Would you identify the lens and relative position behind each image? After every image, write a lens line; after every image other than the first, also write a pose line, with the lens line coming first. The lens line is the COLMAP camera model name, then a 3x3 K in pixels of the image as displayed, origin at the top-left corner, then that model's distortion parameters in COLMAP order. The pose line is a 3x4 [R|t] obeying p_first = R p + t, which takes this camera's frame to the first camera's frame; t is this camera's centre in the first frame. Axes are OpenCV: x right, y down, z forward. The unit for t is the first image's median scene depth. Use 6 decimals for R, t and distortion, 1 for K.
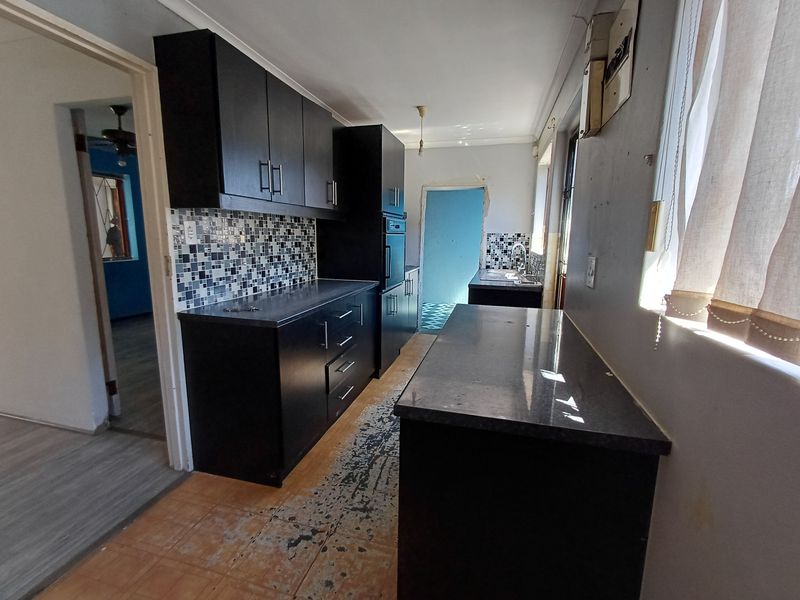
lens RADIAL K [[360.6, 0, 401.9], [0, 360.6, 296.7], [0, 0, 1]] dist [-0.001370, -0.000075]
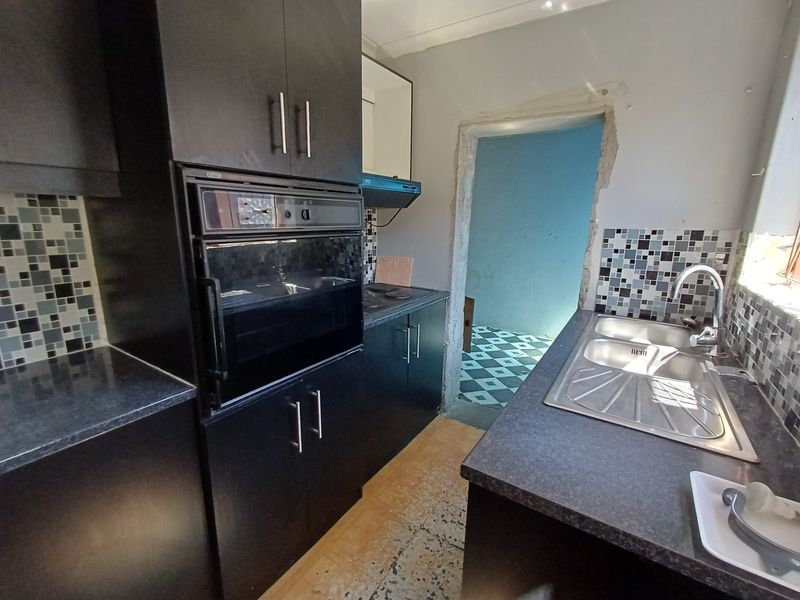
lens RADIAL K [[360.6, 0, 401.9], [0, 360.6, 296.7], [0, 0, 1]] dist [-0.001370, -0.000075]
pose [[0.950383, 0.069921, -0.303123, 0.148026], [-0.056841, 0.997040, 0.051772, -0.107229], [0.305846, -0.031974, 0.951544, 0.538828]]
